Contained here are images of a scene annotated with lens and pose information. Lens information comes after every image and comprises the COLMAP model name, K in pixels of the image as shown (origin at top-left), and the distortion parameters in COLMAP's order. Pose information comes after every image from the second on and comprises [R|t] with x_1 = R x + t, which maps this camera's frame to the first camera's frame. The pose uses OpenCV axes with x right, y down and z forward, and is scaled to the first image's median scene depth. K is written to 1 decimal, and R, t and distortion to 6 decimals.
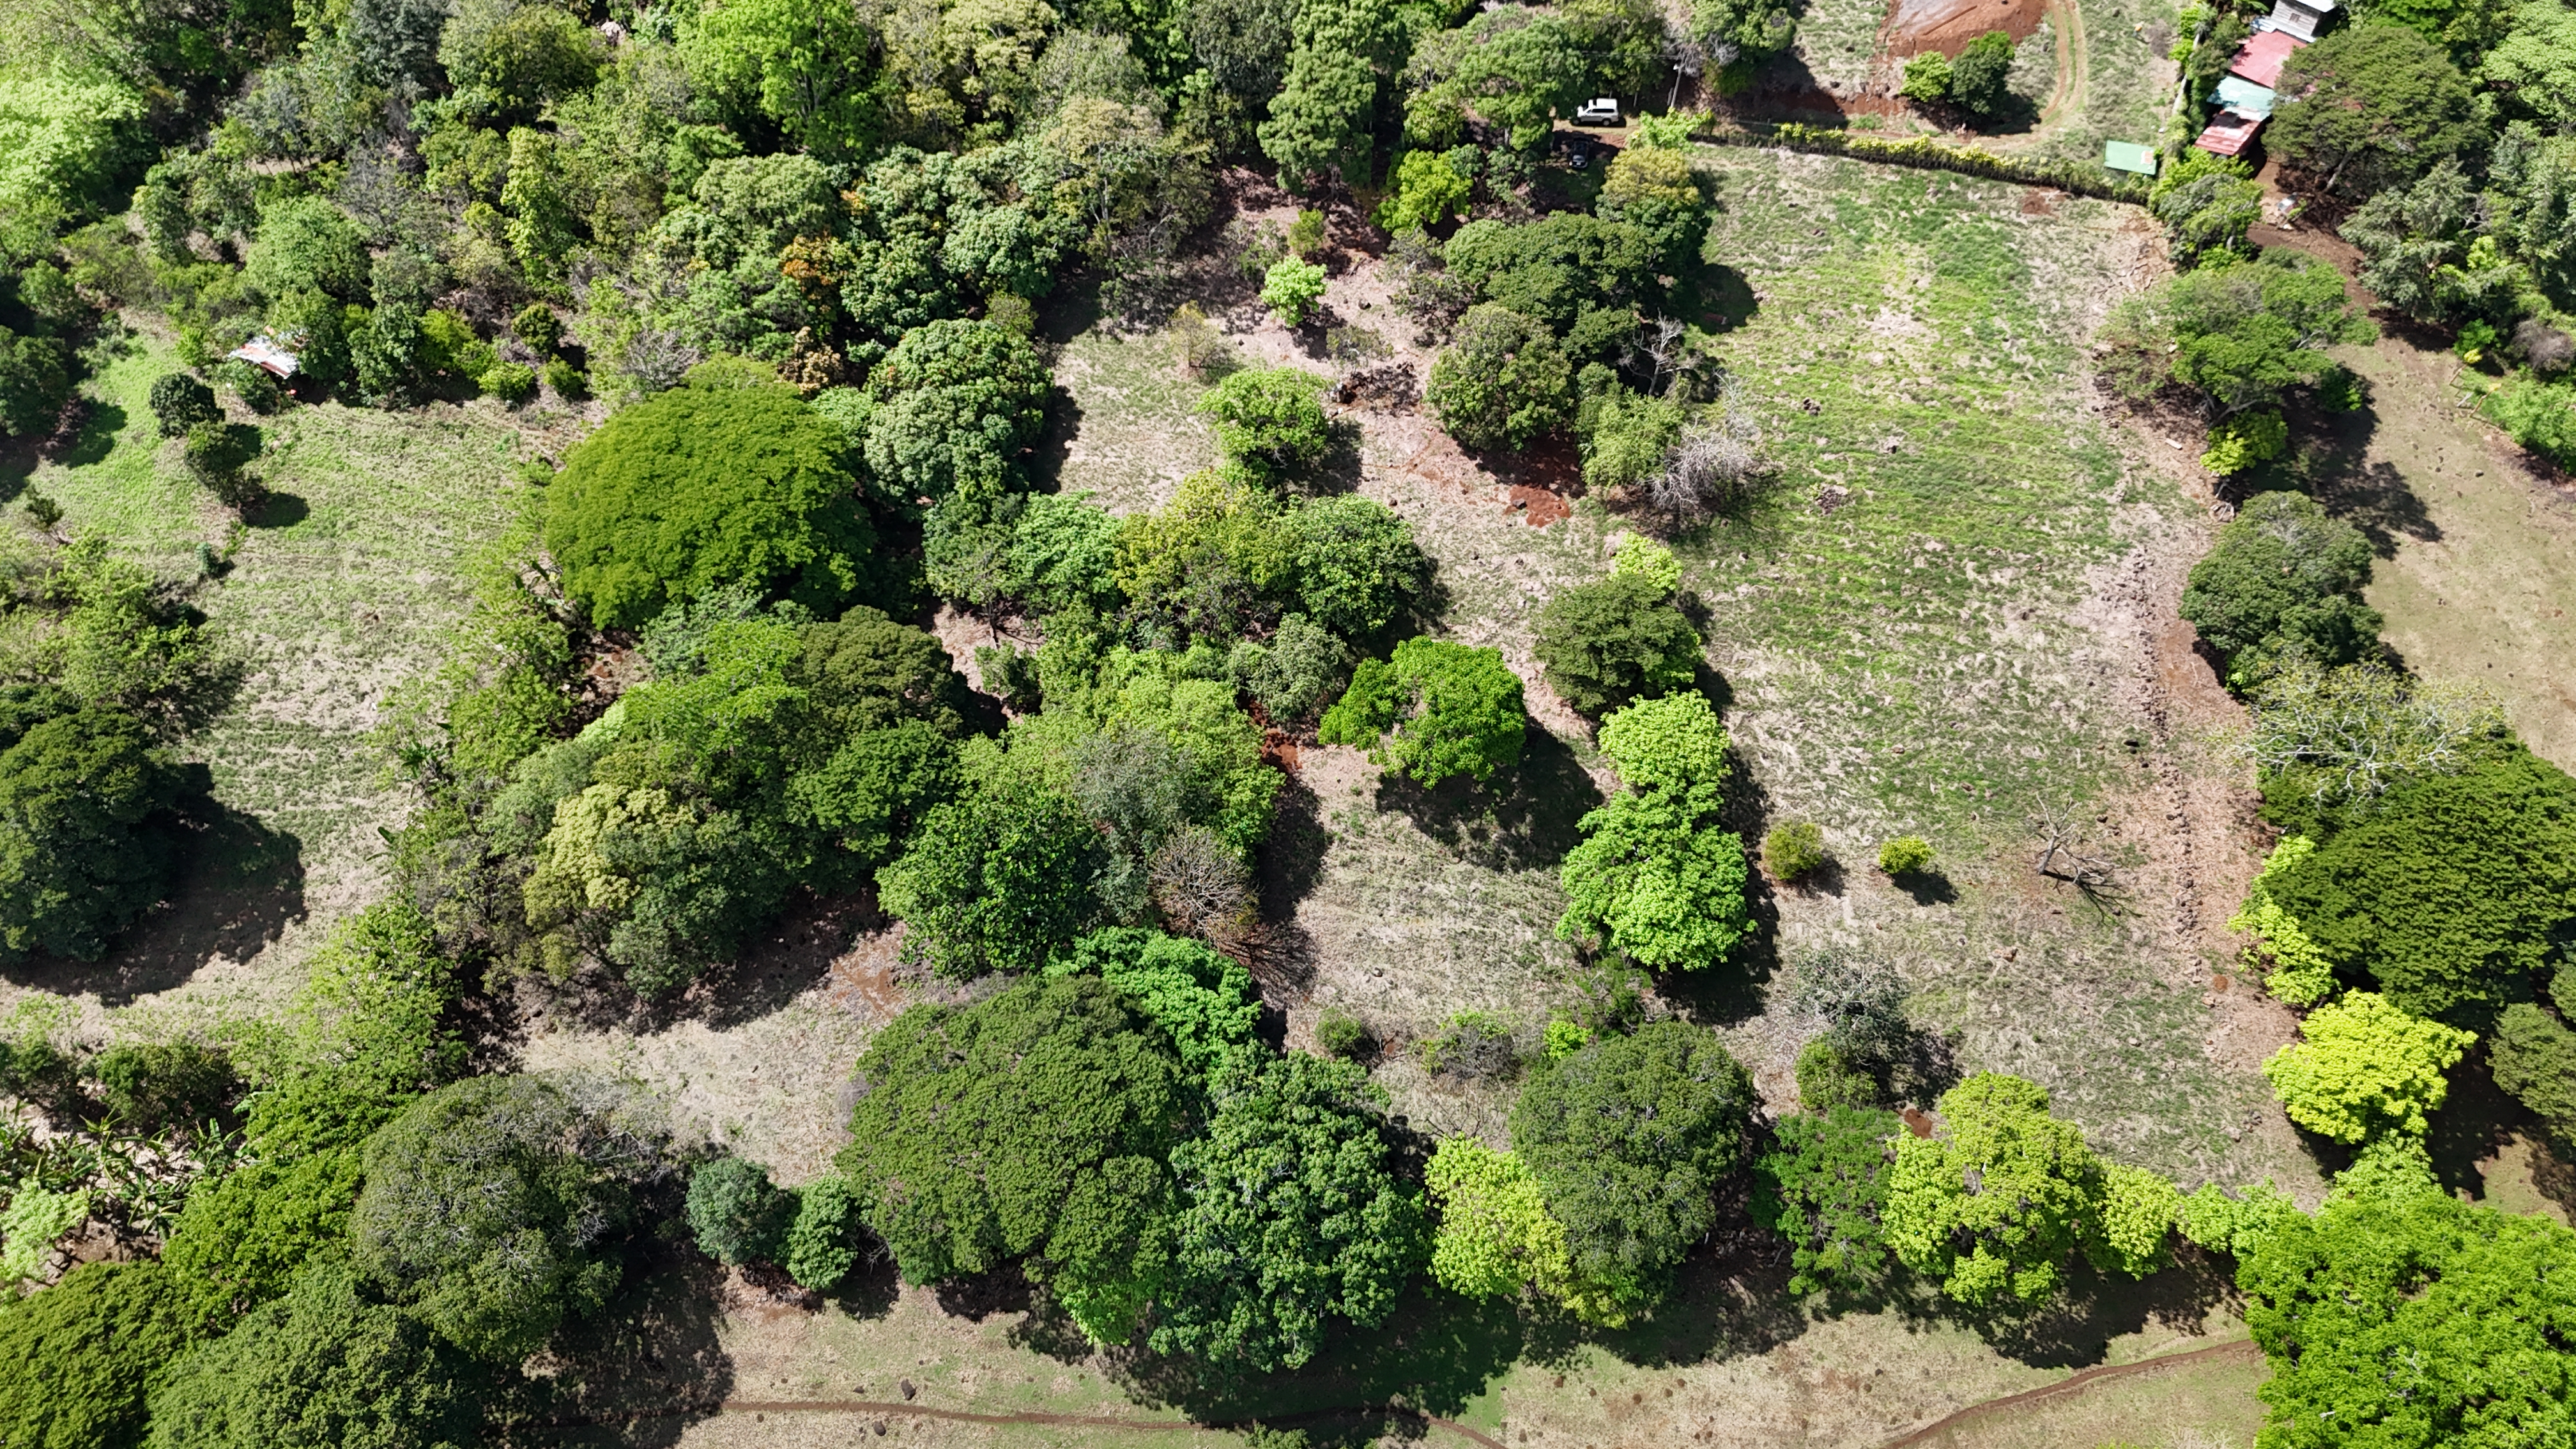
lens RADIAL K [[1919.3, 0, 1288.0], [0, 1919.3, 724.5], [0, 0, 1]] dist [0.102769, -0.109510]
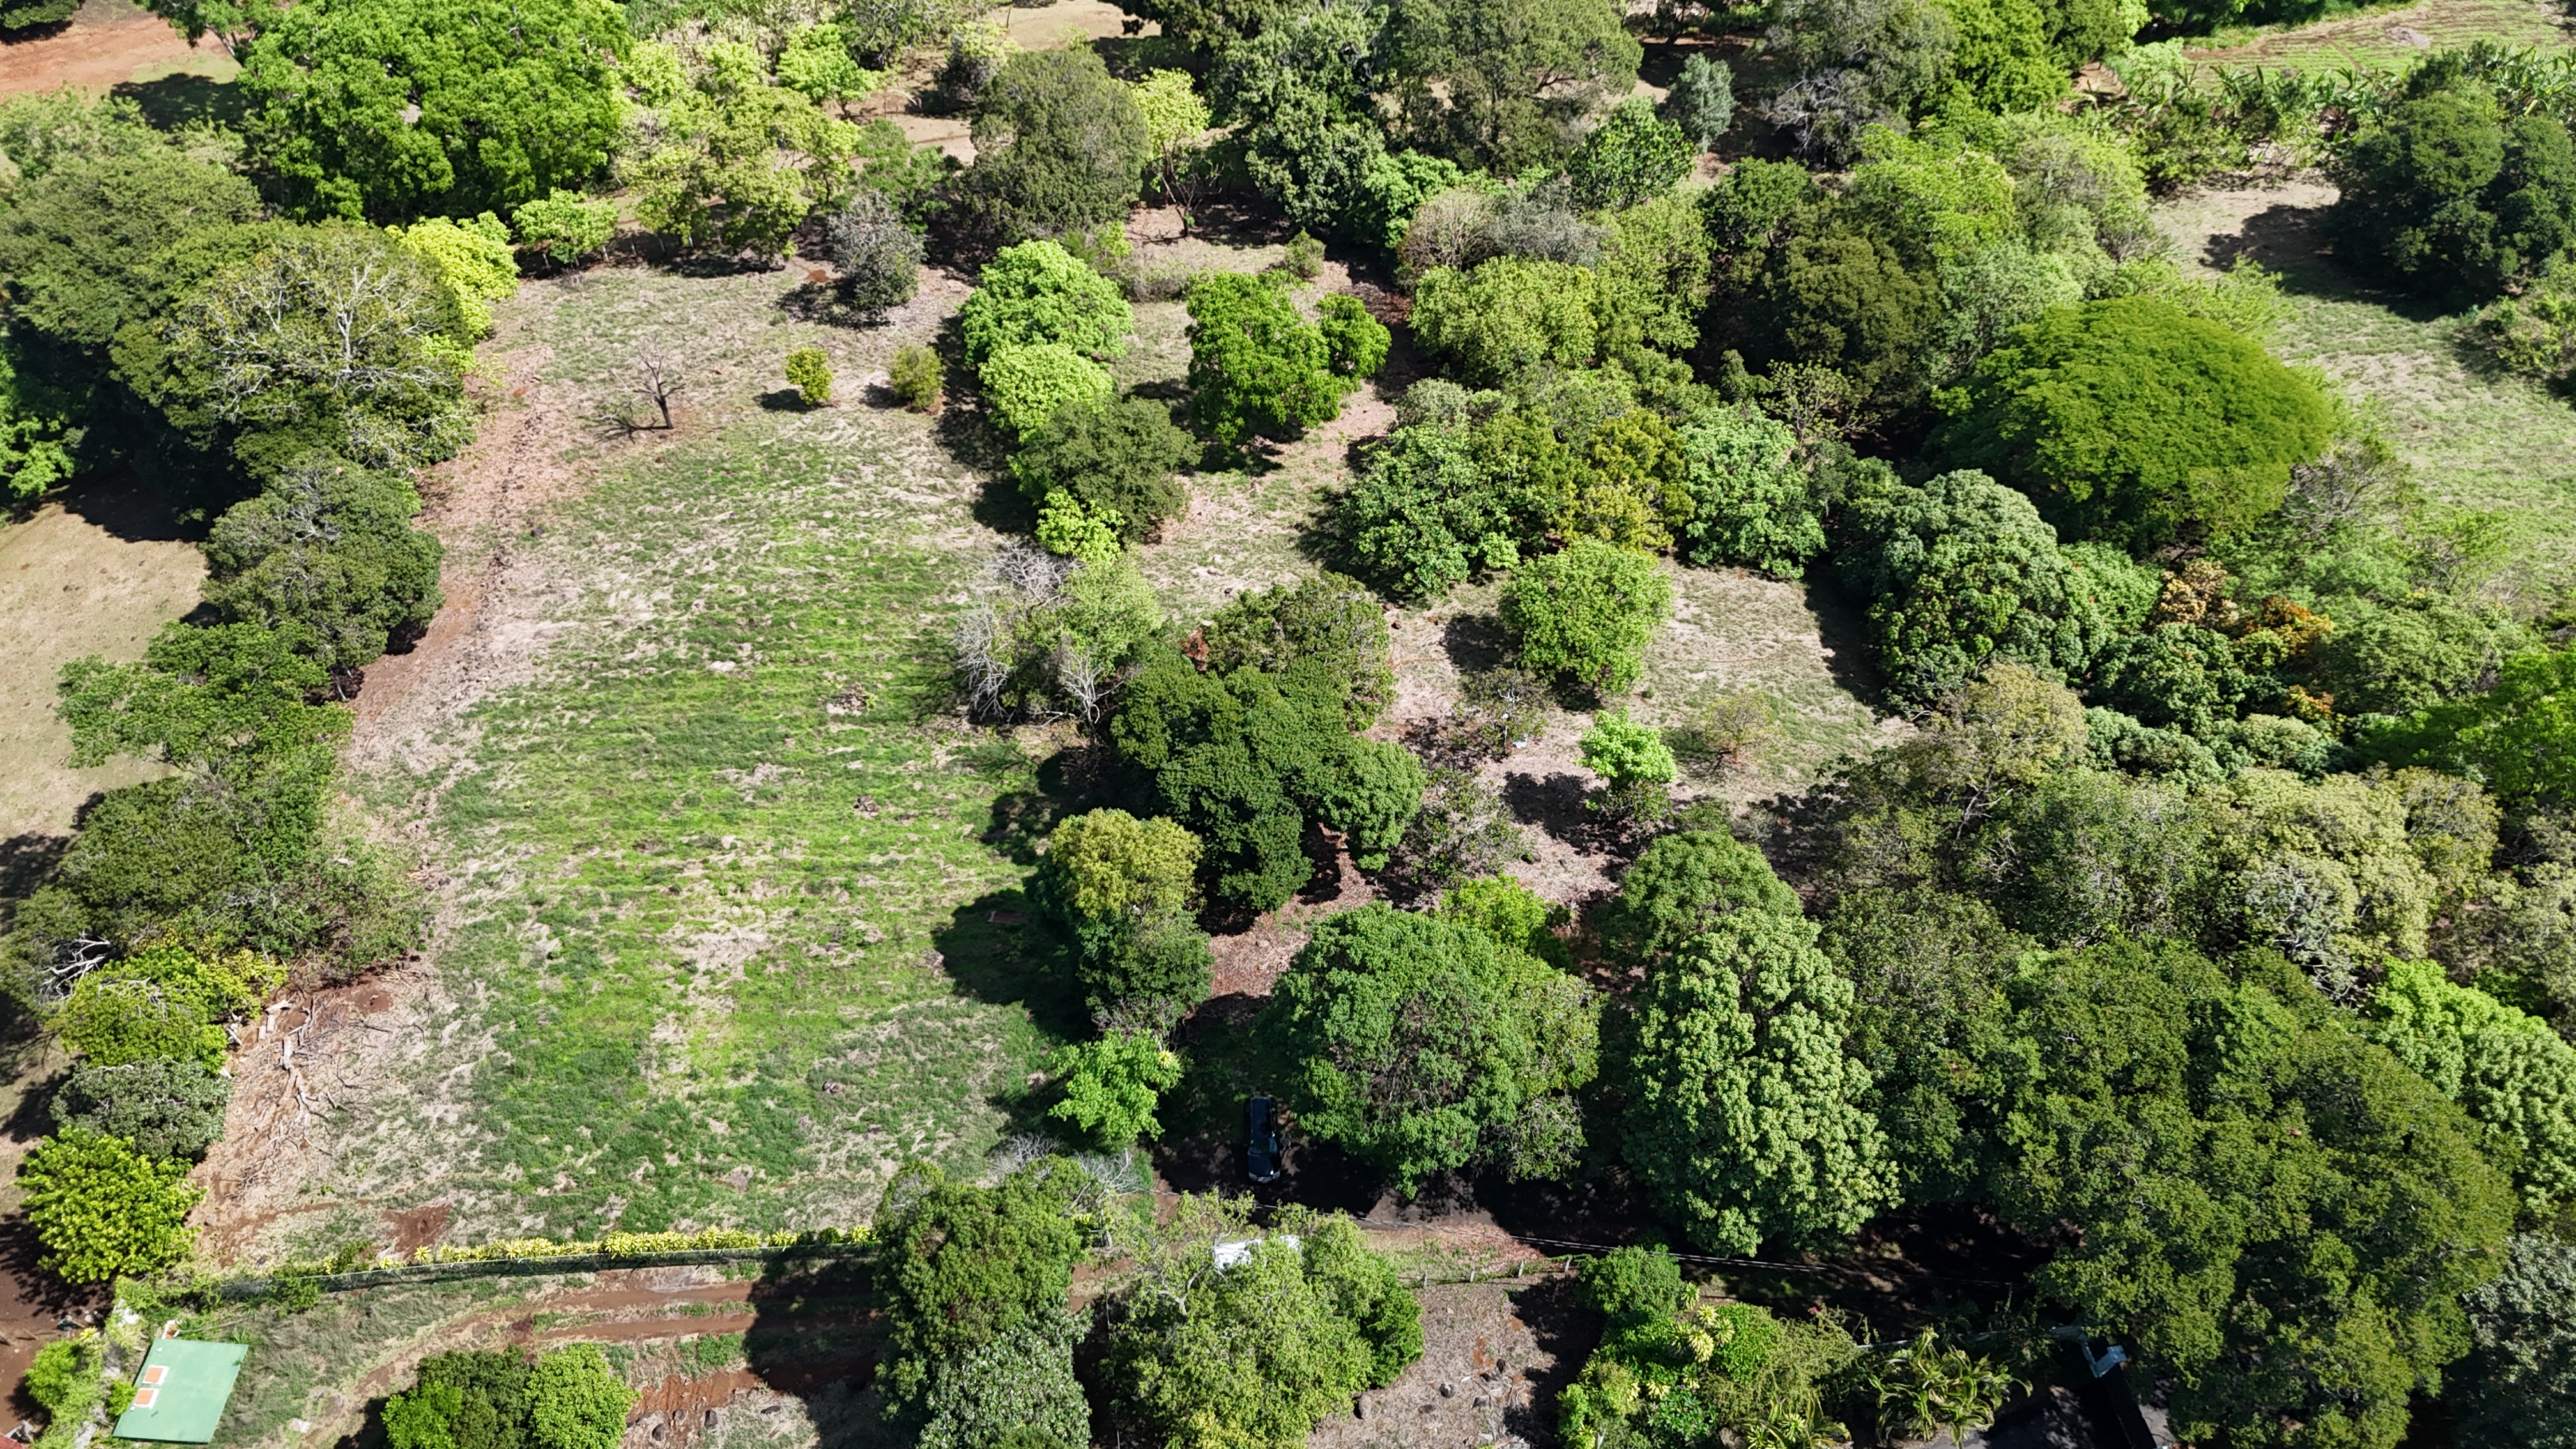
lens RADIAL K [[1918.8, 0, 1288.0], [0, 1918.8, 724.5], [0, 0, 1]] dist [0.073390, -0.070952]
pose [[-0.970877, 0.177866, -0.160506, 0.225240], [-0.196328, -0.206695, 0.958505, -0.849772], [0.137310, 0.962102, 0.235595, 0.819152]]
